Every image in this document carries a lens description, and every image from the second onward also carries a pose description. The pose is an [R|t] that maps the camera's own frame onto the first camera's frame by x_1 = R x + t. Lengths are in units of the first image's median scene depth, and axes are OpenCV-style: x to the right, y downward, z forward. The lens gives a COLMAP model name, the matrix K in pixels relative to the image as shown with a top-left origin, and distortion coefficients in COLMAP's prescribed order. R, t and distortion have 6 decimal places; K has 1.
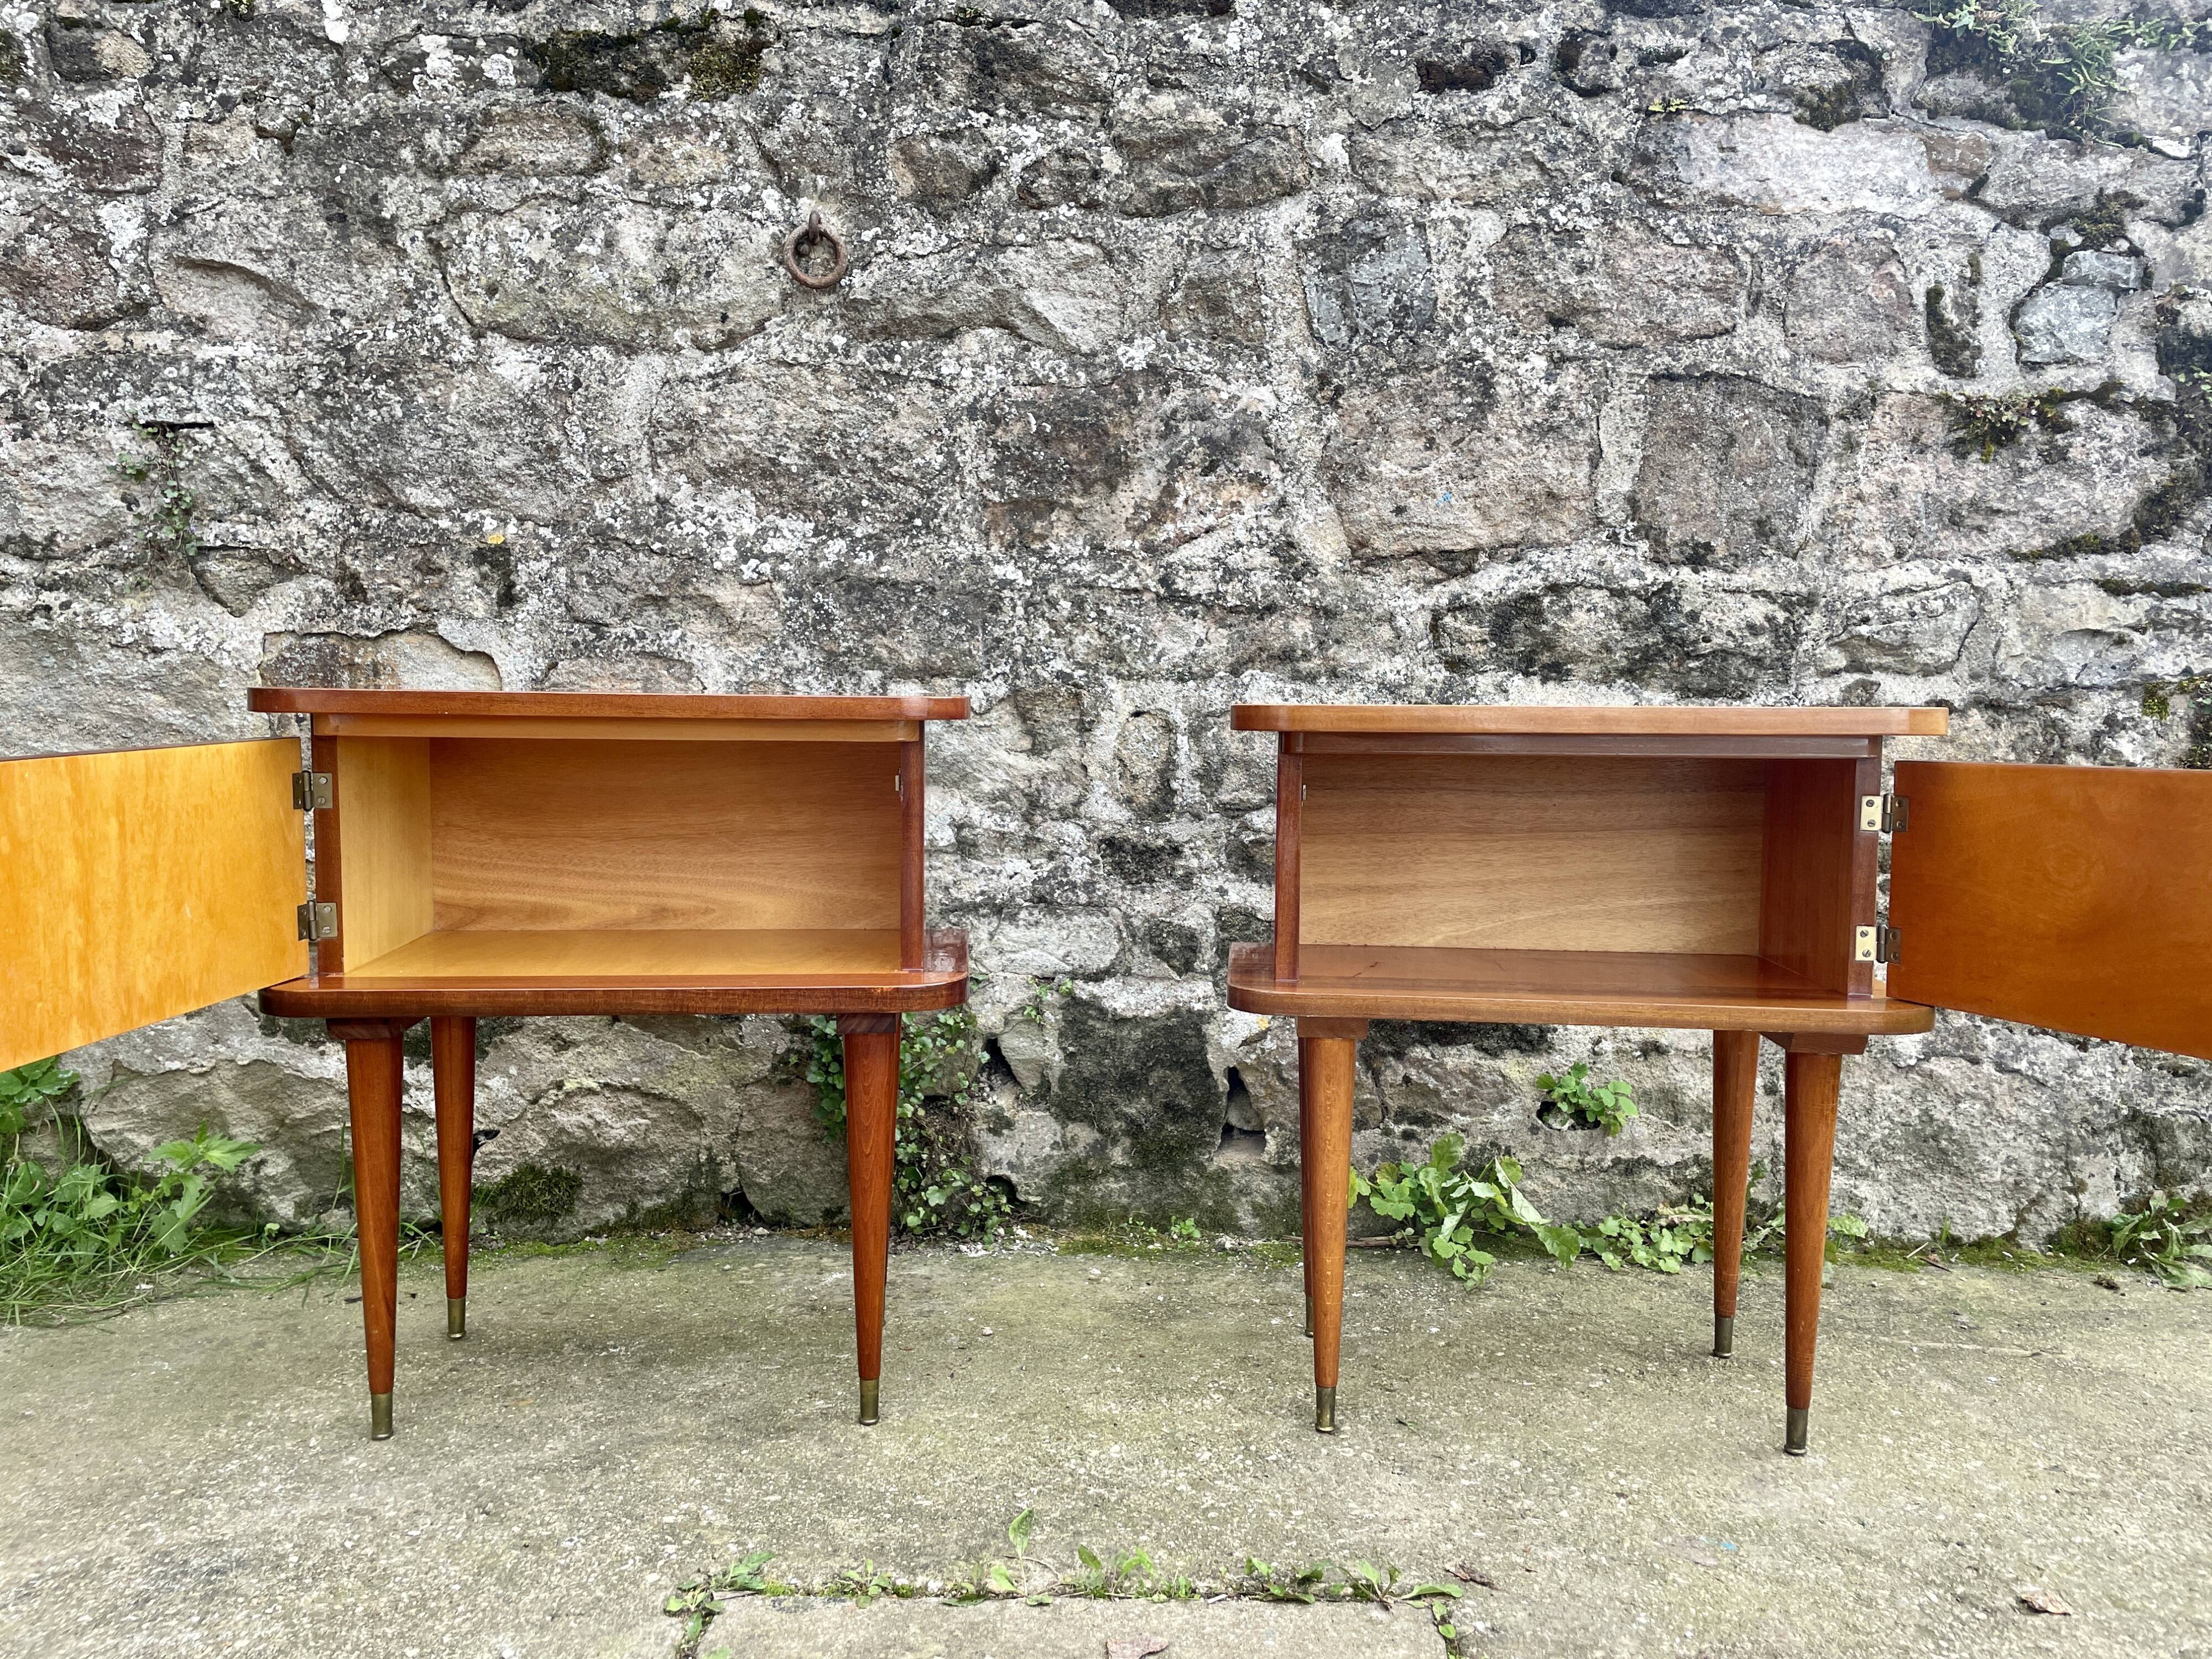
lens RADIAL K [[1675.3, 0, 1097.6], [0, 1675.3, 826.9], [0, 0, 1]] dist [0.085285, -0.117970]
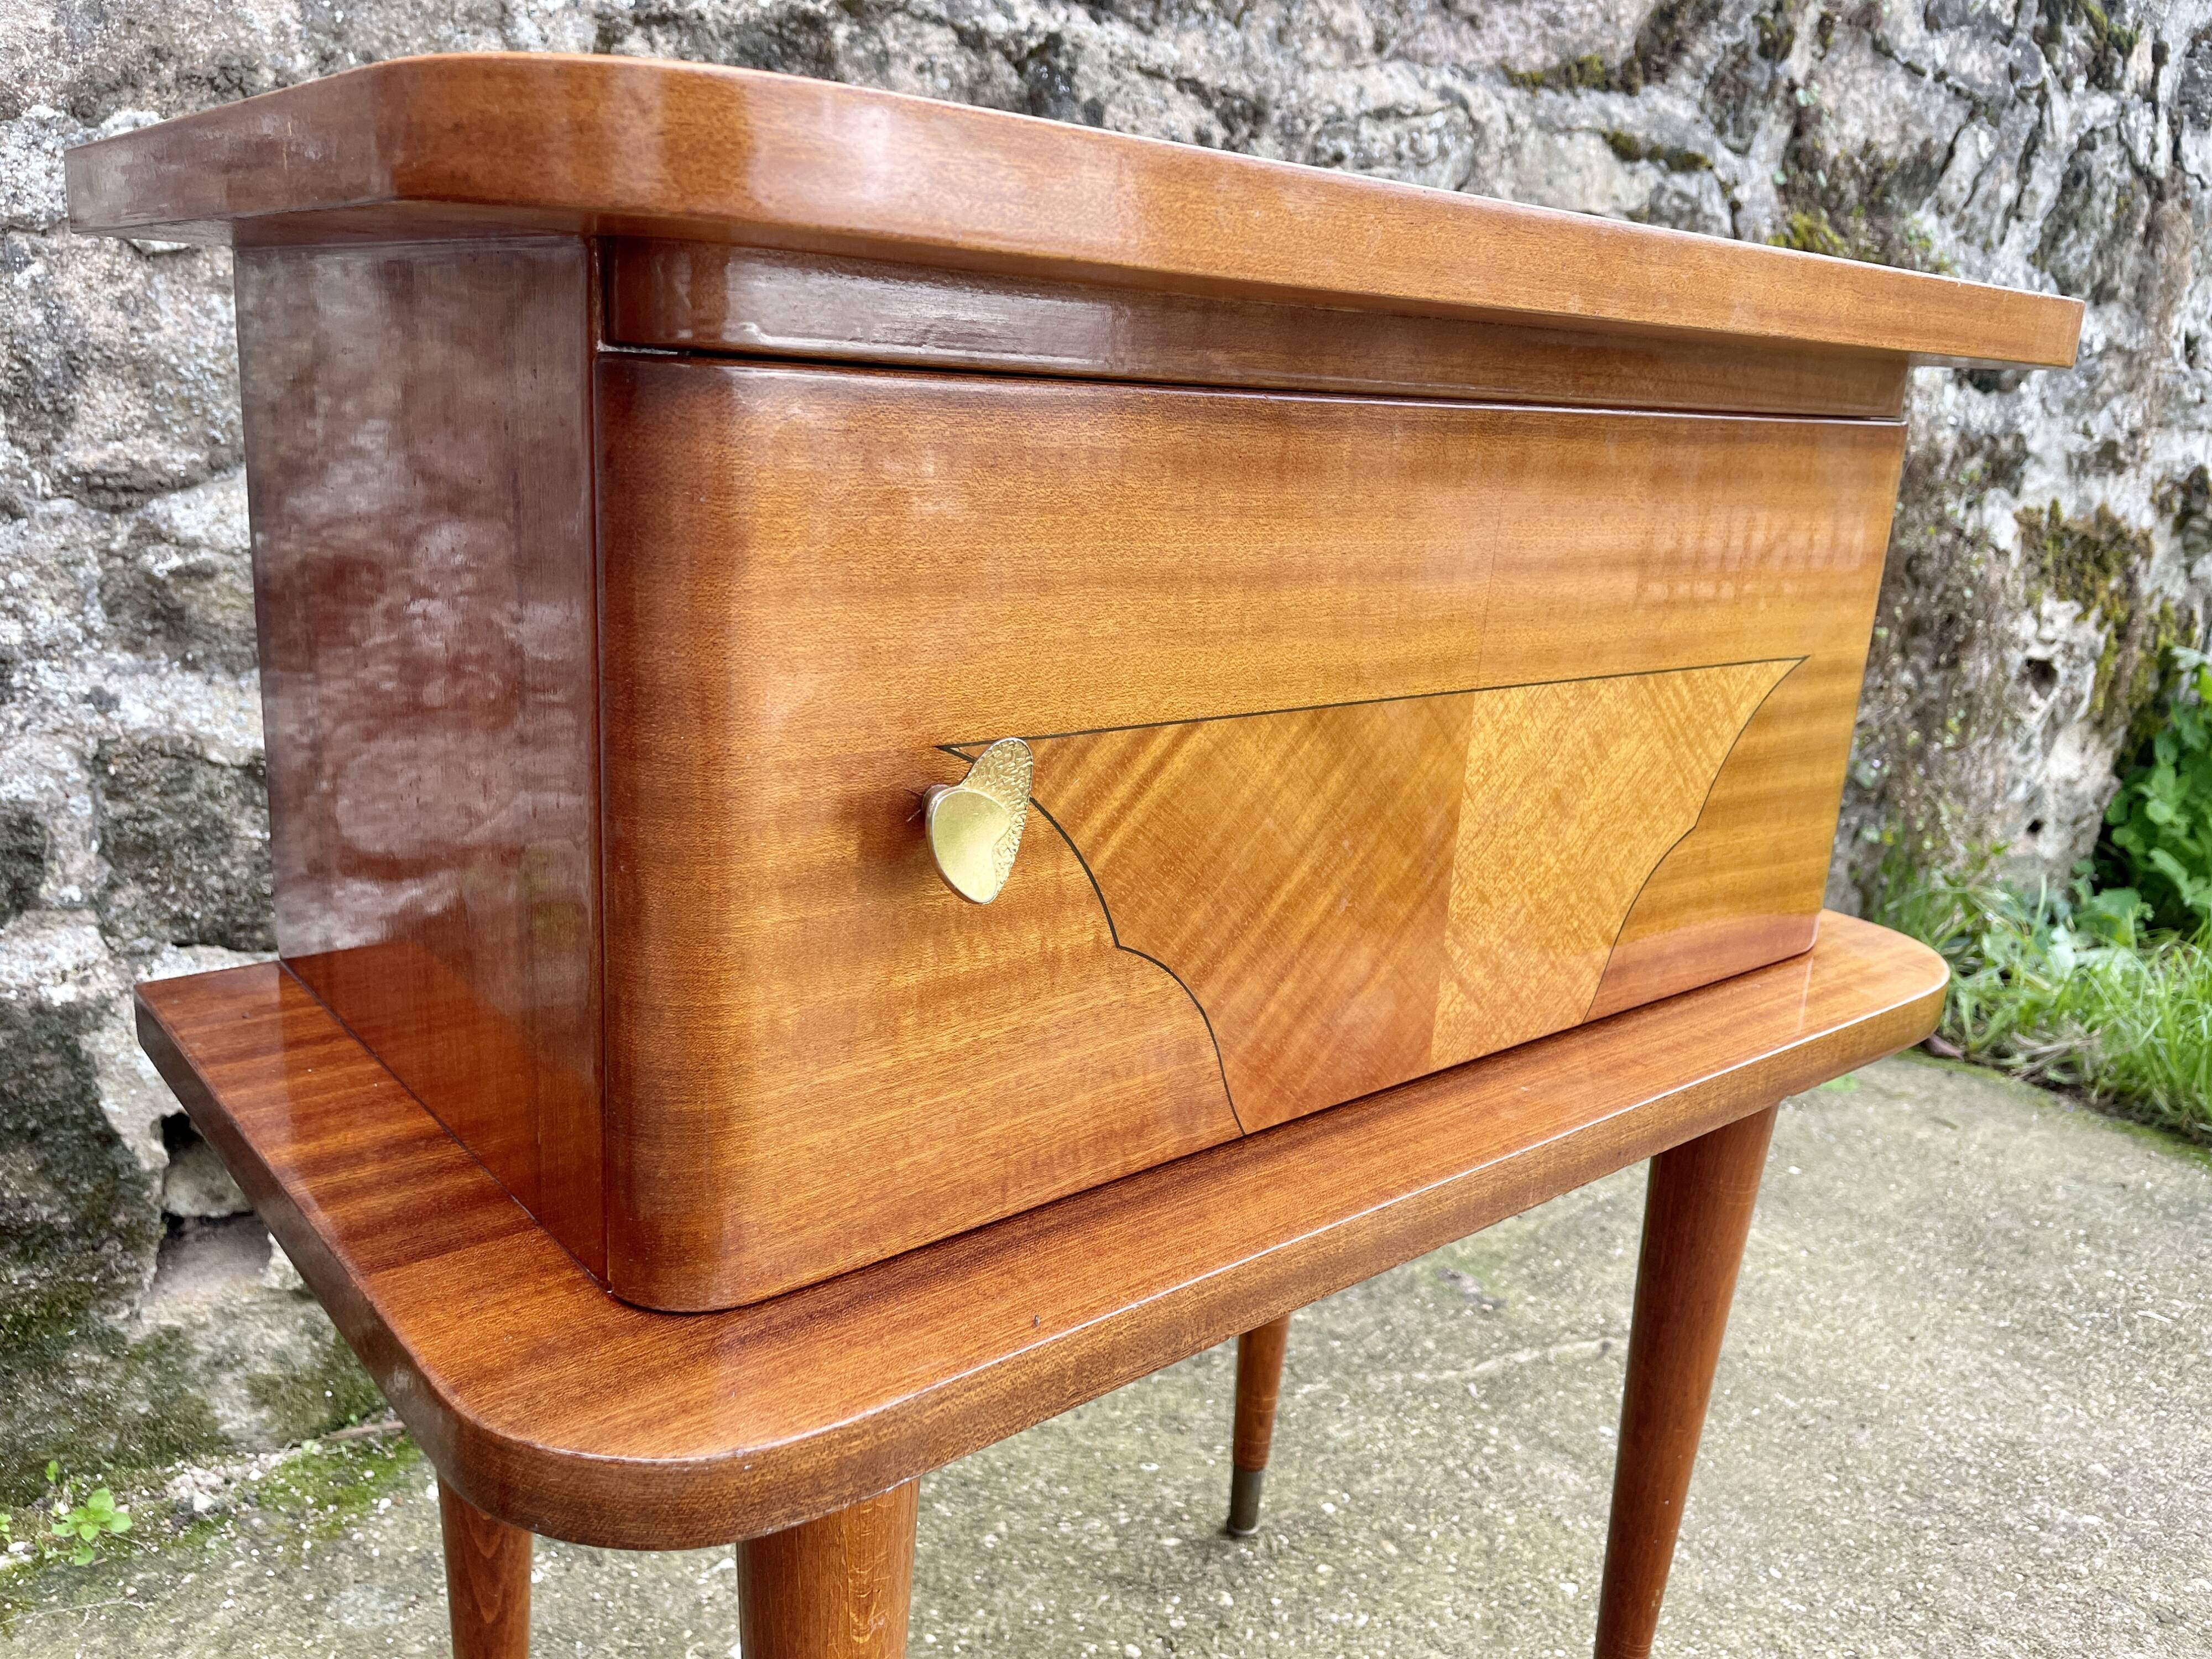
lens RADIAL K [[1744.5, 0, 1160.6], [0, 1744.5, 822.2], [0, 0, 1]] dist [0.058957, -0.088097]
pose [[0.798820, -0.110099, 0.591409, 0.025941], [-0.007131, 0.981307, 0.192316, -0.014622], [-0.601527, -0.157843, 0.783103, 0.533257]]
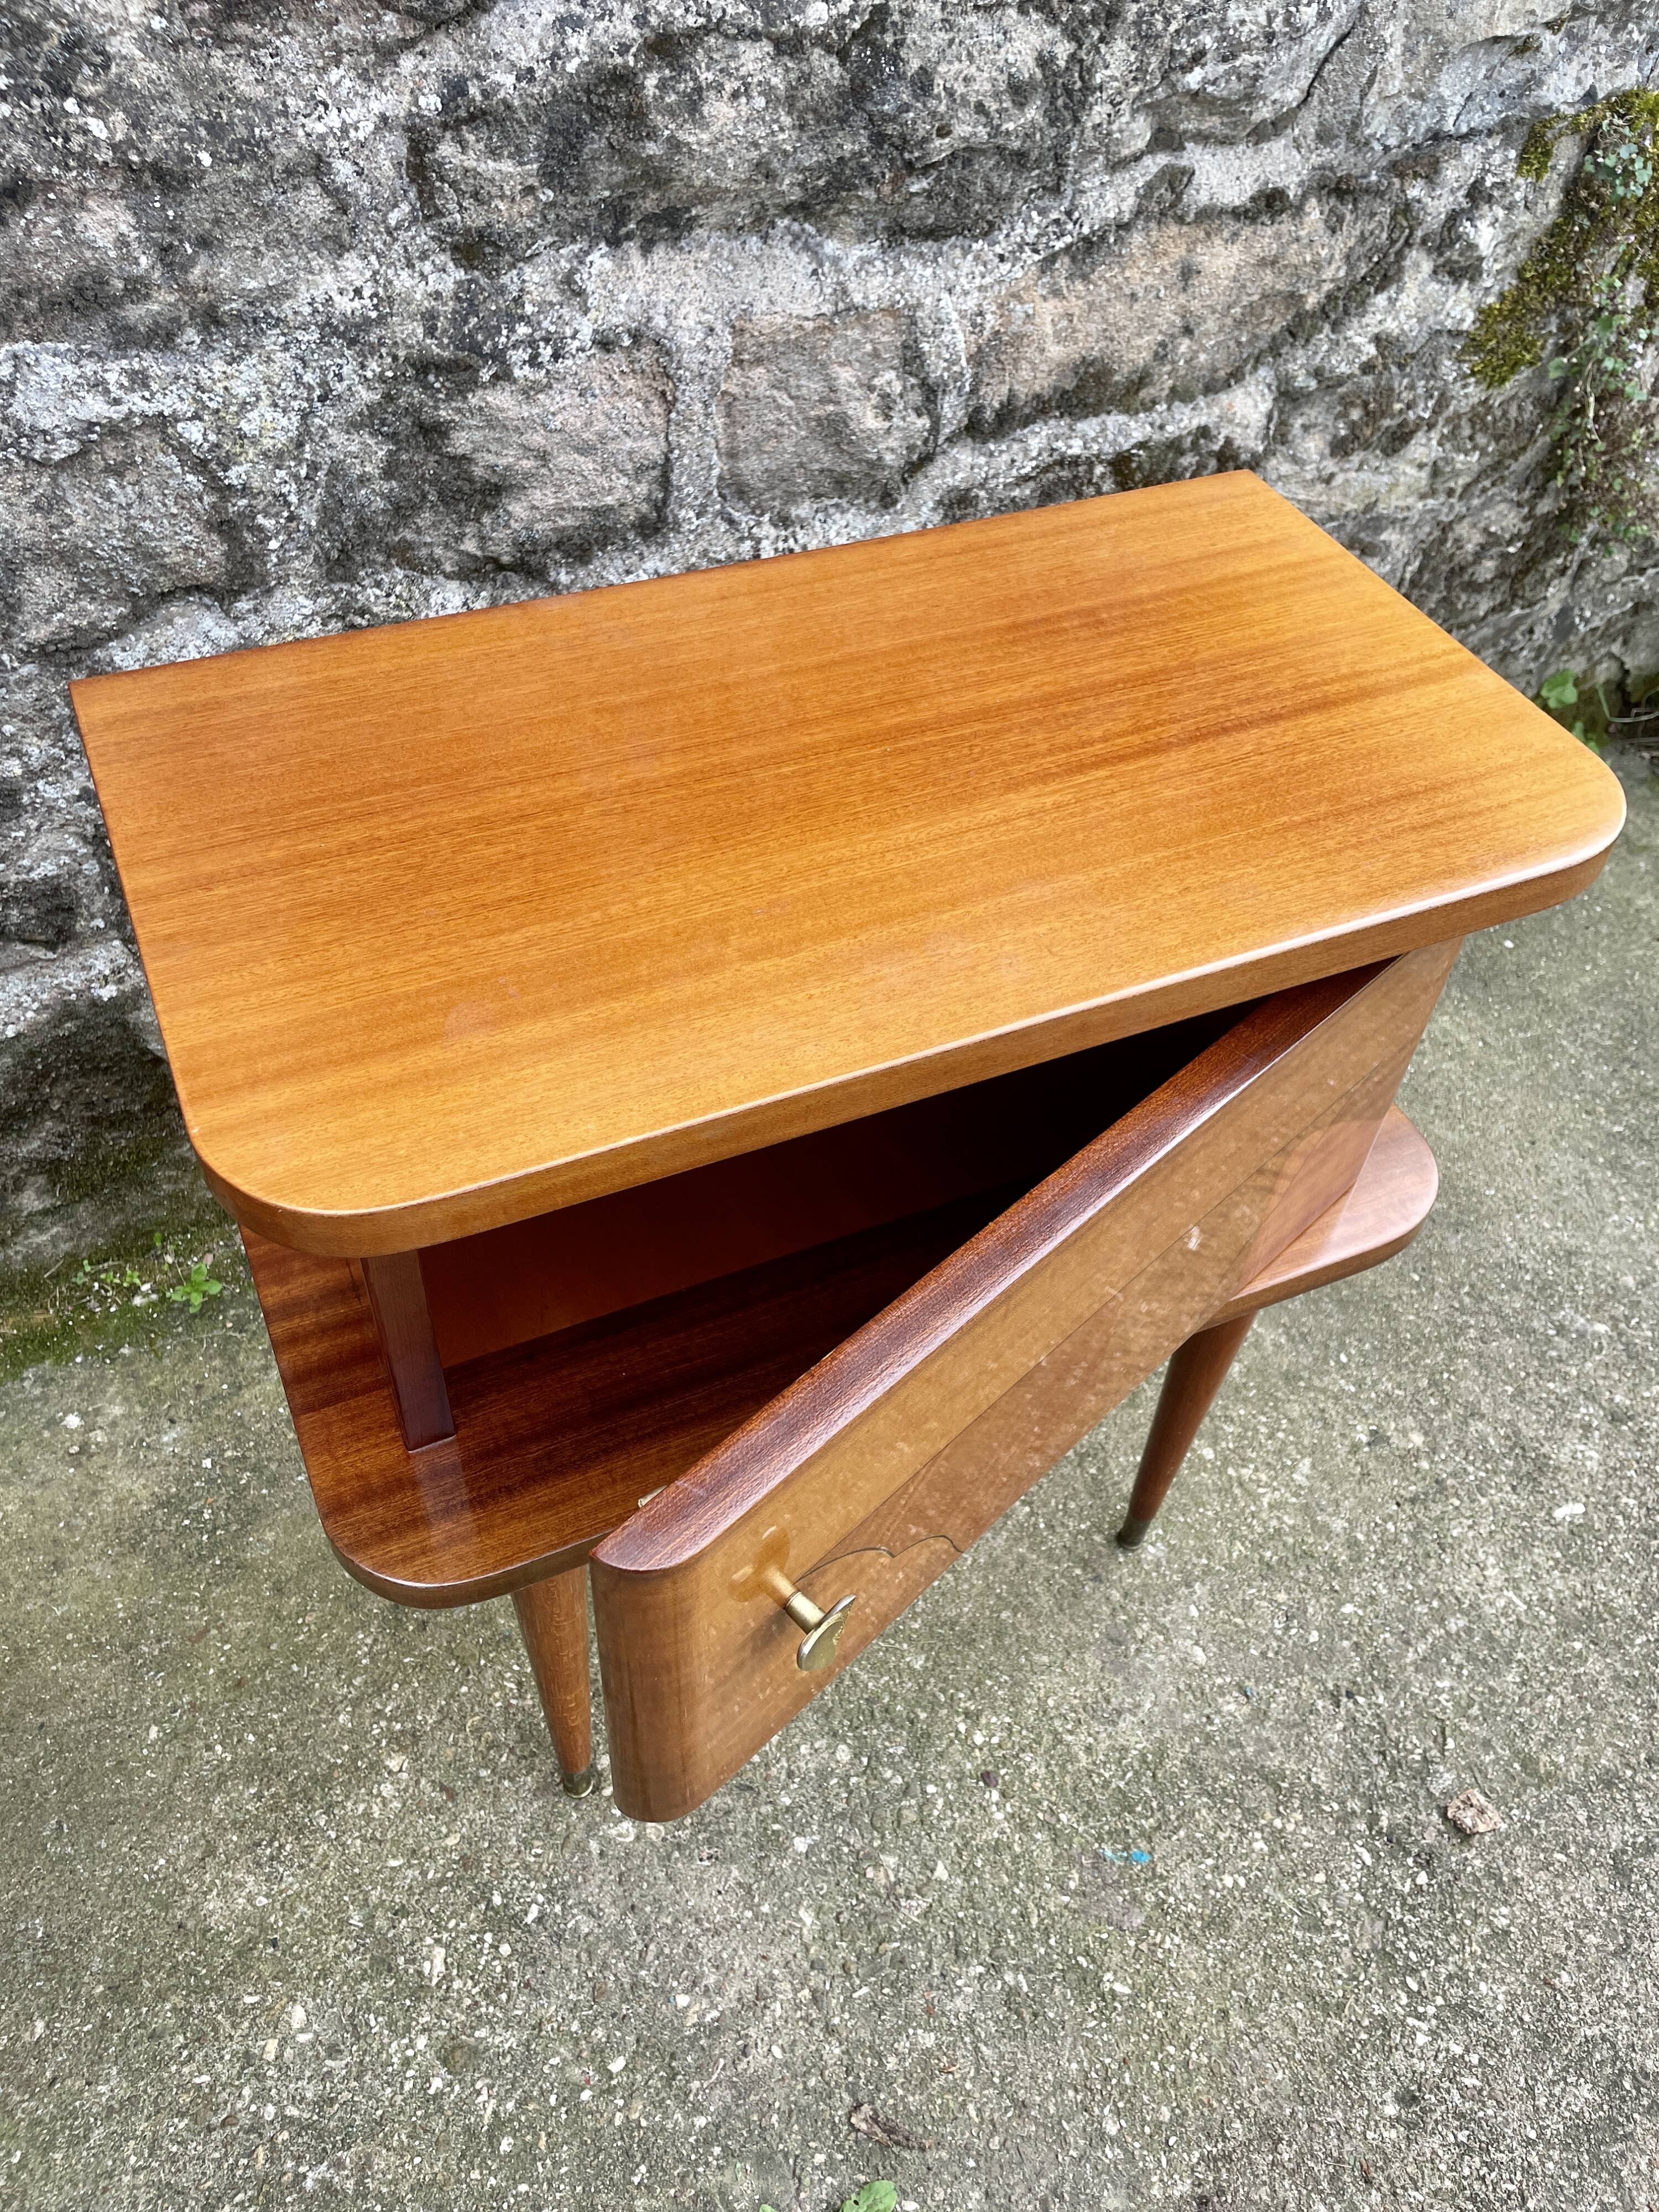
lens RADIAL K [[1675.3, 0, 849.1], [0, 1675.3, 1094.0], [0, 0, 1]] dist [0.085285, -0.117970]
pose [[0.864756, -0.338906, 0.370595, 0.053635], [-0.016854, 0.717952, 0.695889, -0.255940], [-0.501910, -0.608020, 0.615141, 0.533613]]
